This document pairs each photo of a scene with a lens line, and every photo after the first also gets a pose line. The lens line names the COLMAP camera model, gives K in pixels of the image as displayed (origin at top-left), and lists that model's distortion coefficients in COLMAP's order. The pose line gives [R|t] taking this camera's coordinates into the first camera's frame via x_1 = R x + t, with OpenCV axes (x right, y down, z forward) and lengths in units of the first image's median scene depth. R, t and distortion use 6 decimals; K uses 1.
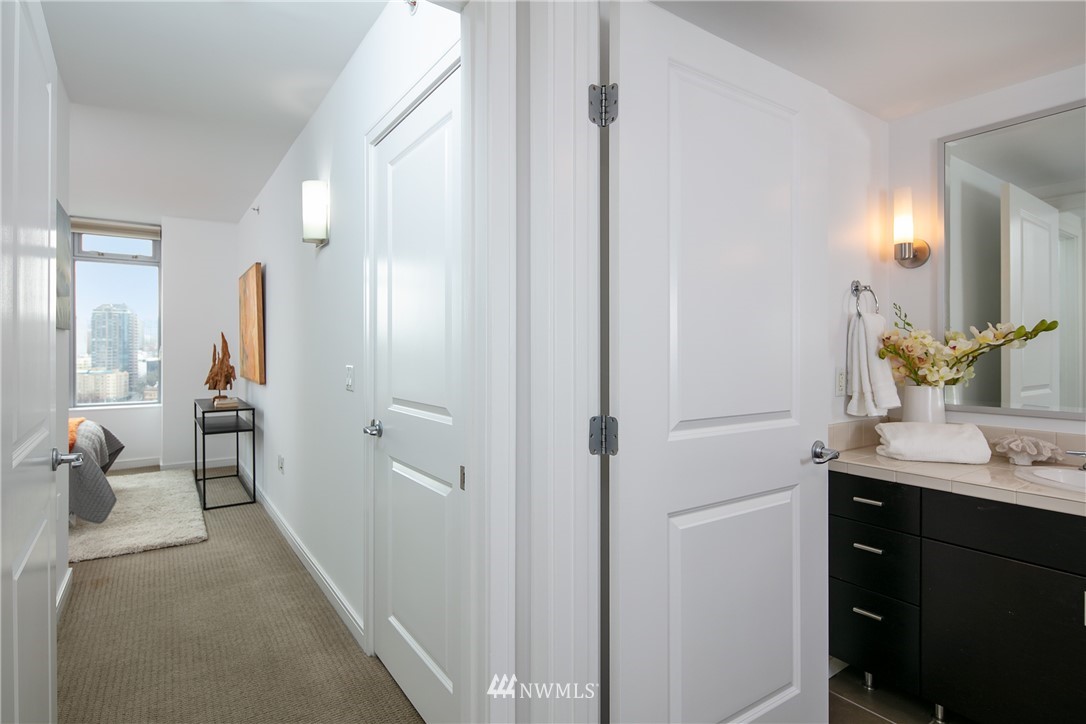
lens RADIAL K [[521.0, 0, 543.6], [0, 521.0, 352.3], [0, 0, 1]] dist [-0.004243, -0.001085]
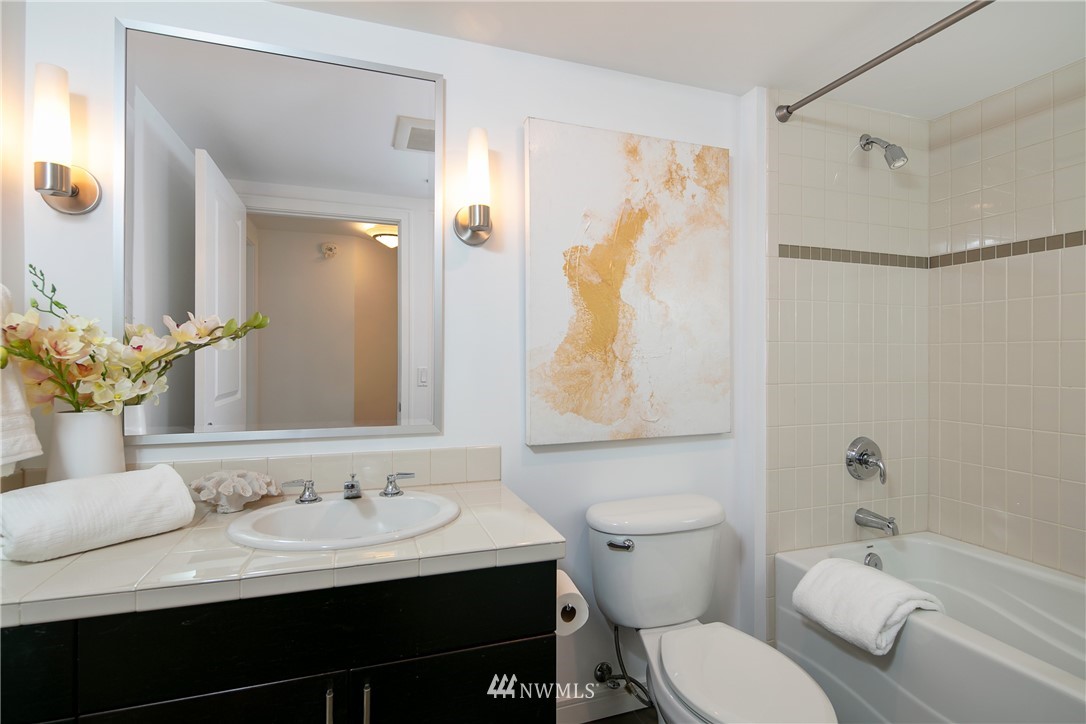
lens RADIAL K [[521.0, 0, 543.6], [0, 521.0, 352.3], [0, 0, 1]] dist [-0.004243, -0.001085]
pose [[0.230877, 0.004964, 0.972970, 0.279924], [-0.004036, 0.999983, -0.004144, -0.002832], [-0.972975, -0.002970, 0.230893, 0.363838]]
